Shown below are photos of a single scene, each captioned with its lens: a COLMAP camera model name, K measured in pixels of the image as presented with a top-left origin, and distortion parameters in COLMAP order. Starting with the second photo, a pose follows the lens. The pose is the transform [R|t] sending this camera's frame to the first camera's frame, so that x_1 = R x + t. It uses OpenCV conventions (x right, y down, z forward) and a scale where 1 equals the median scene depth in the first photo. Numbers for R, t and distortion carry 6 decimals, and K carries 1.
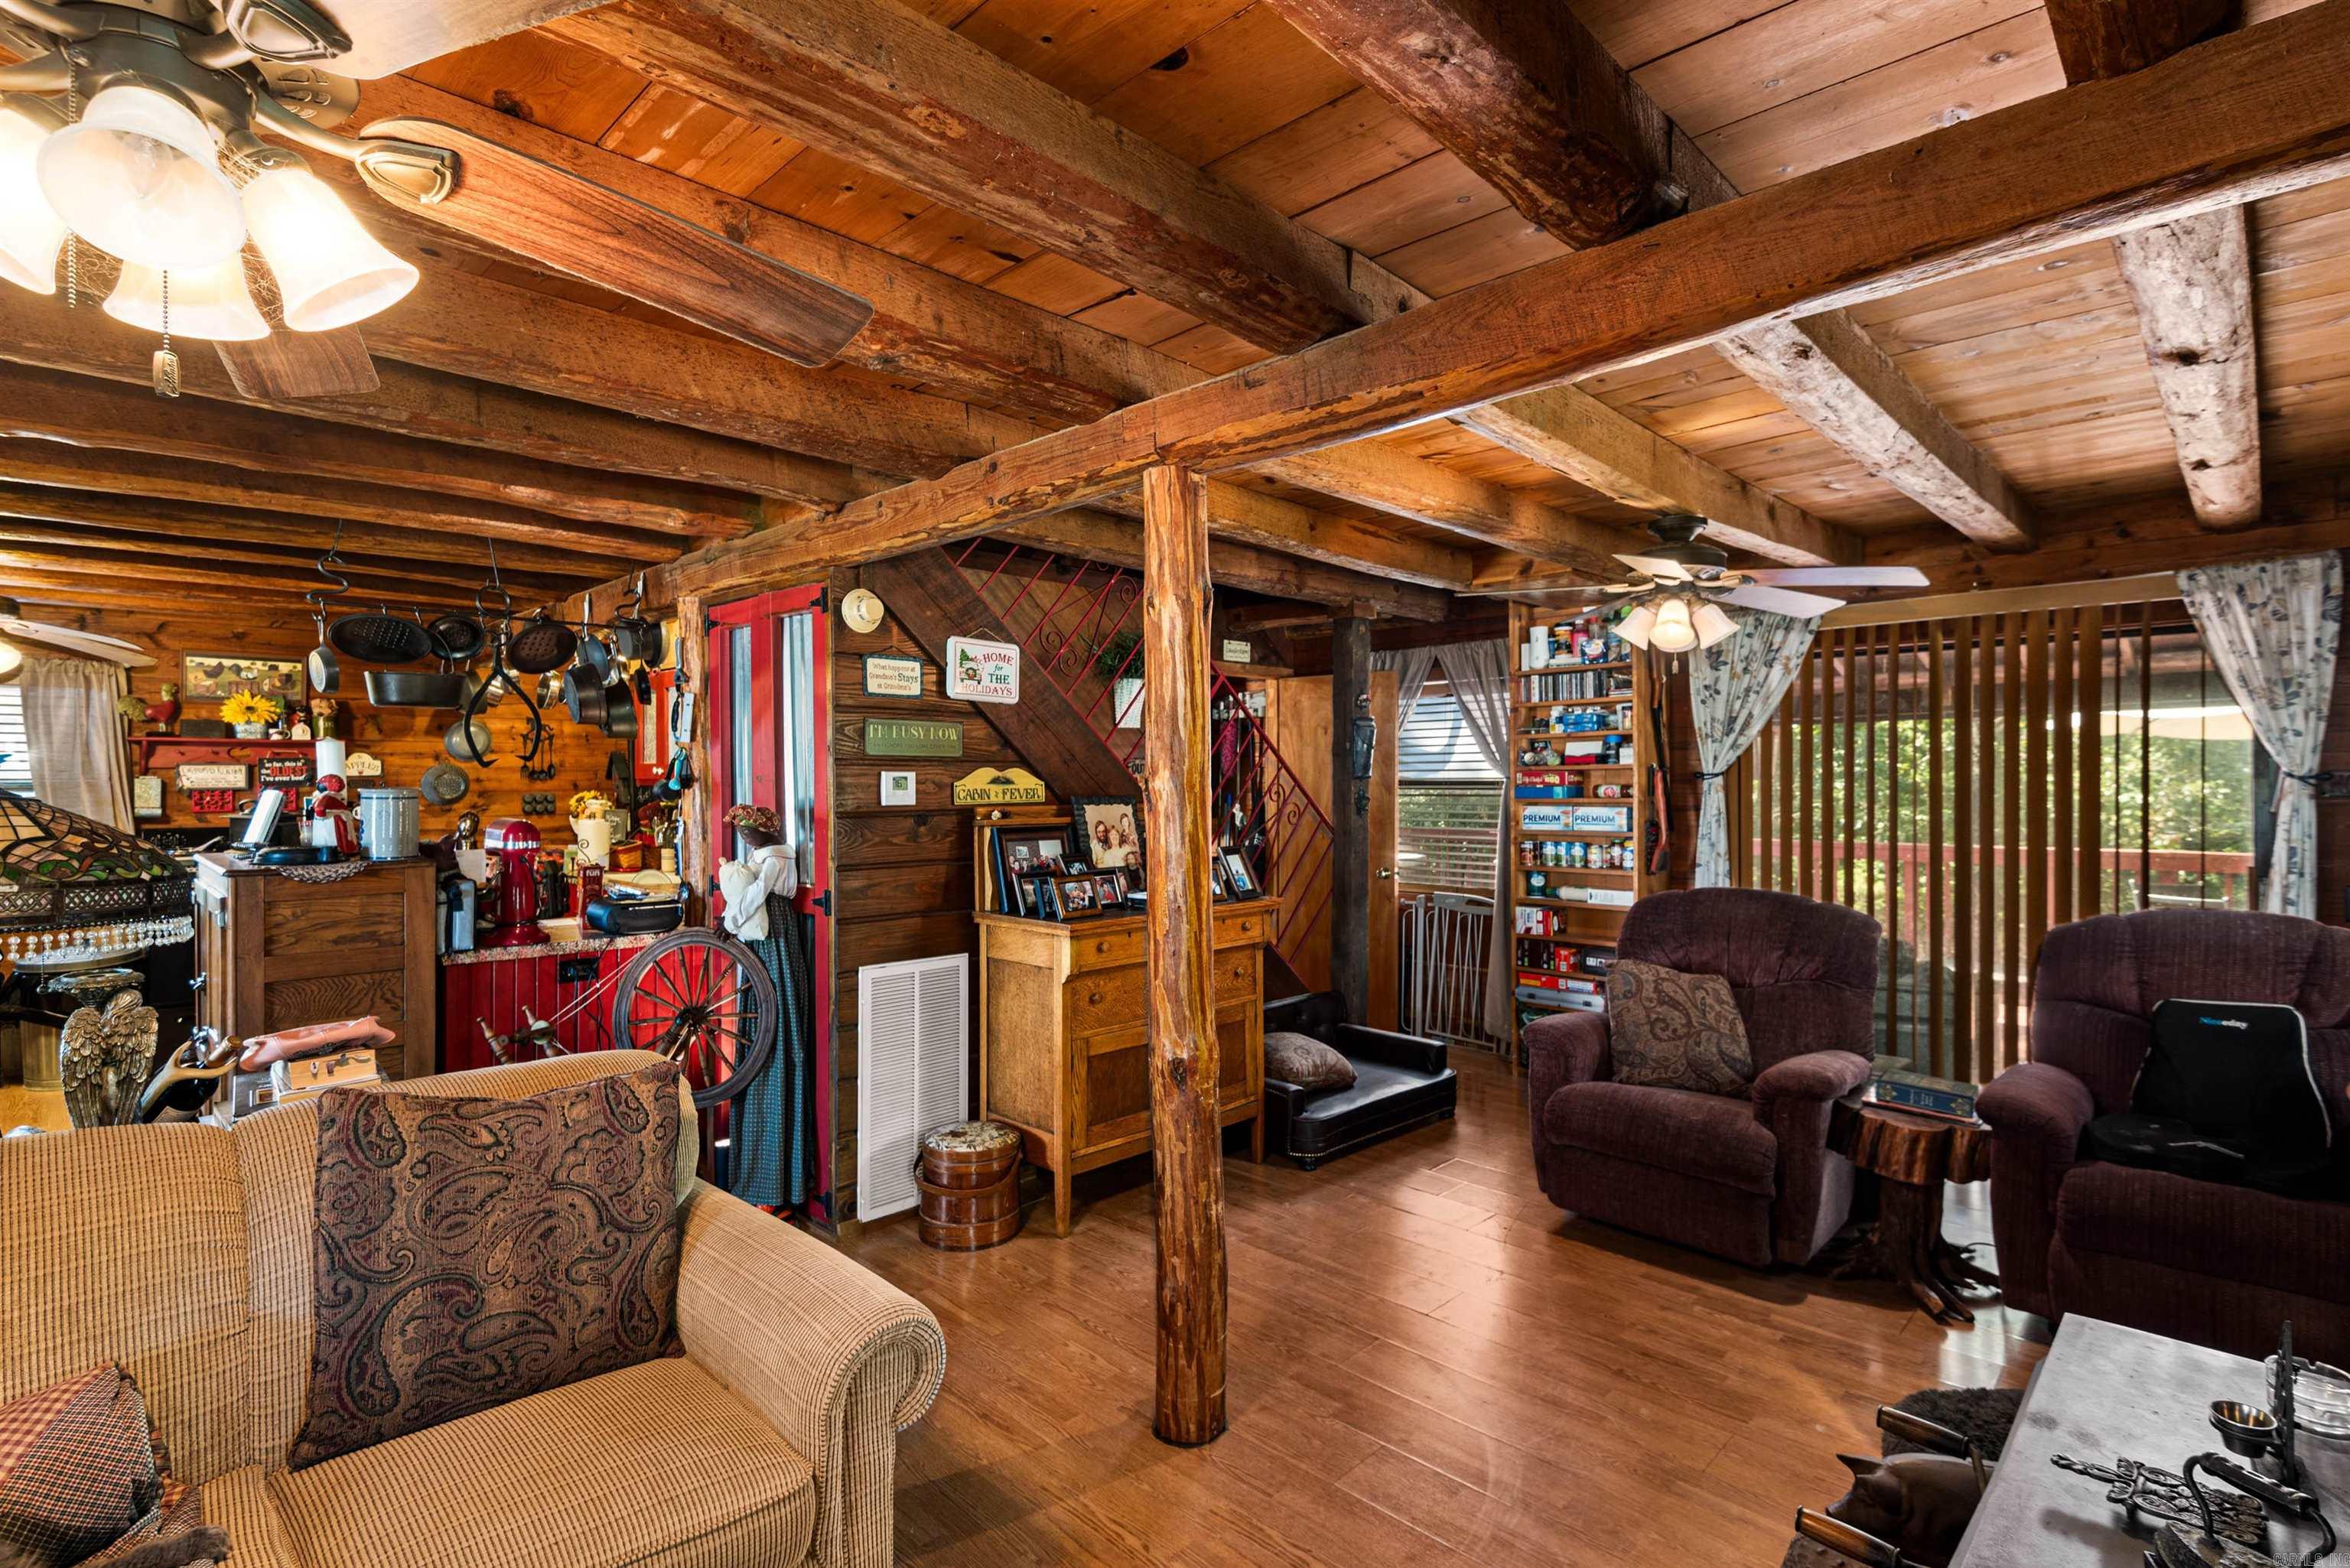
lens RADIAL K [[1145.8, 0, 1175.0], [0, 1145.8, 784.0], [0, 0, 1]] dist [-0.000994, -0.000010]
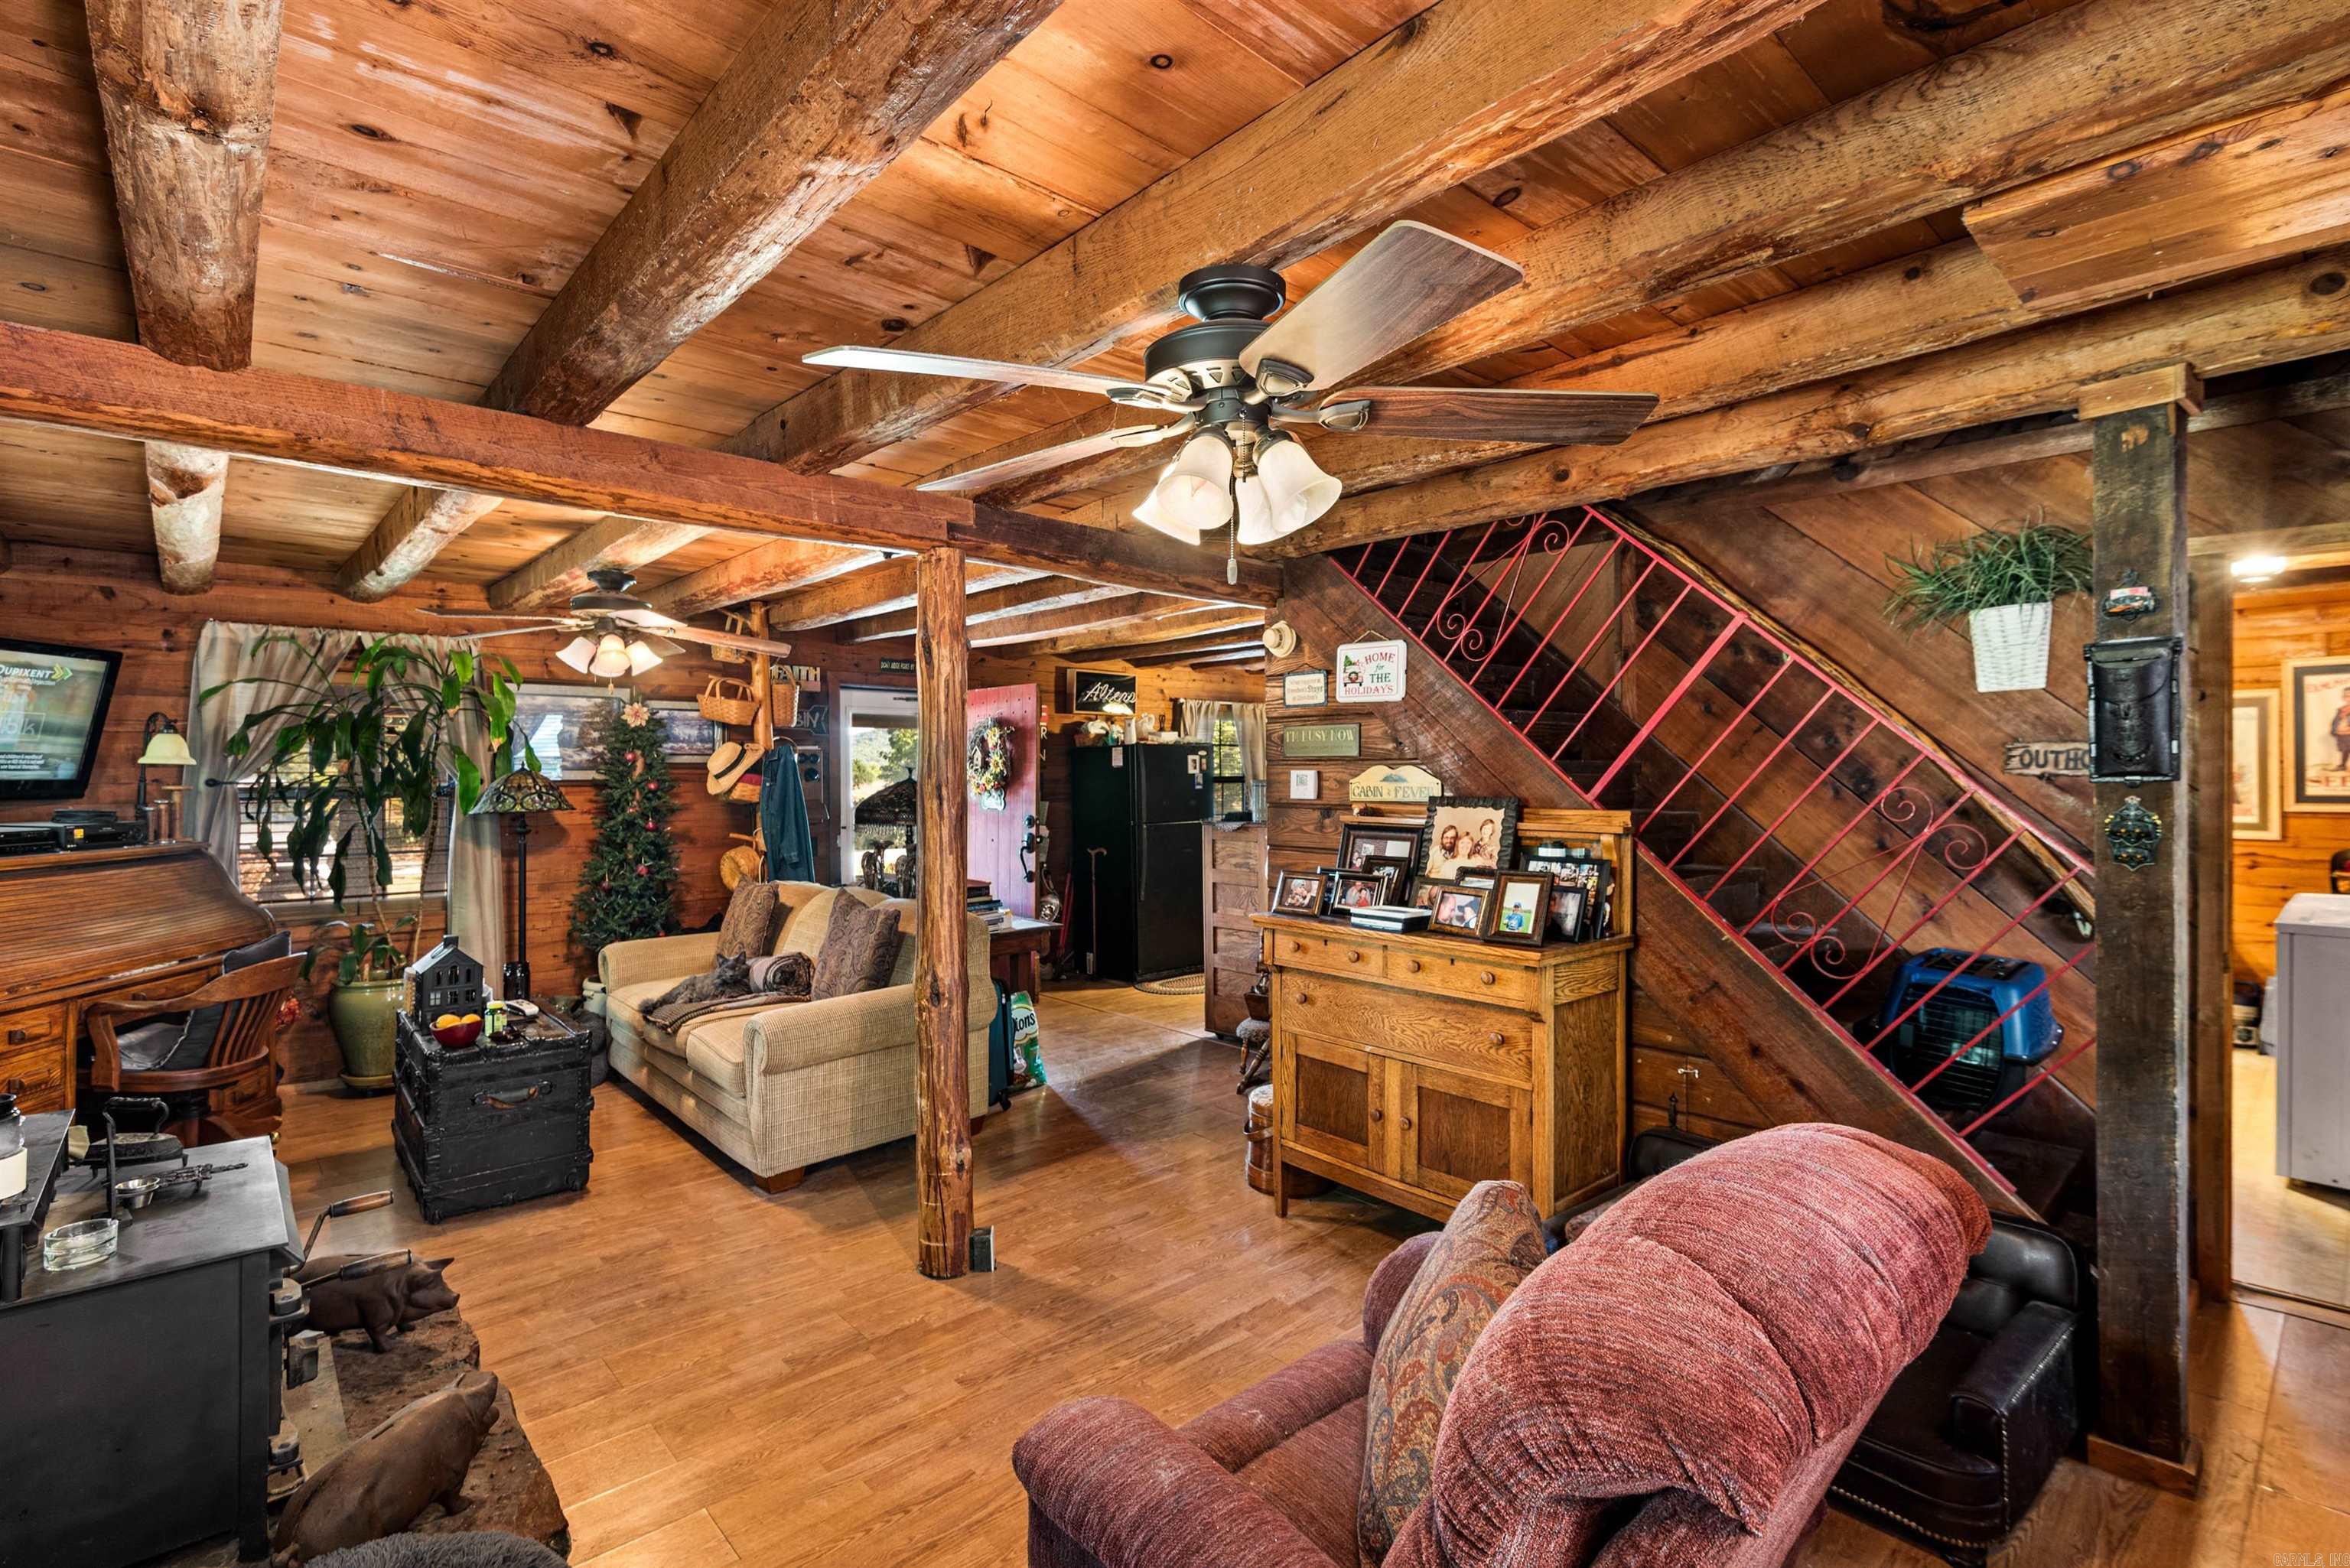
lens RADIAL K [[1060.5, 0, 1175.0], [0, 1060.5, 784.0], [0, 0, 1]] dist [0.001013, 0.000043]
pose [[-0.065666, 0.012429, -0.997764, 0.810572], [-0.003387, 0.999914, 0.012678, -0.009719], [0.997836, 0.004212, -0.065618, 0.901509]]
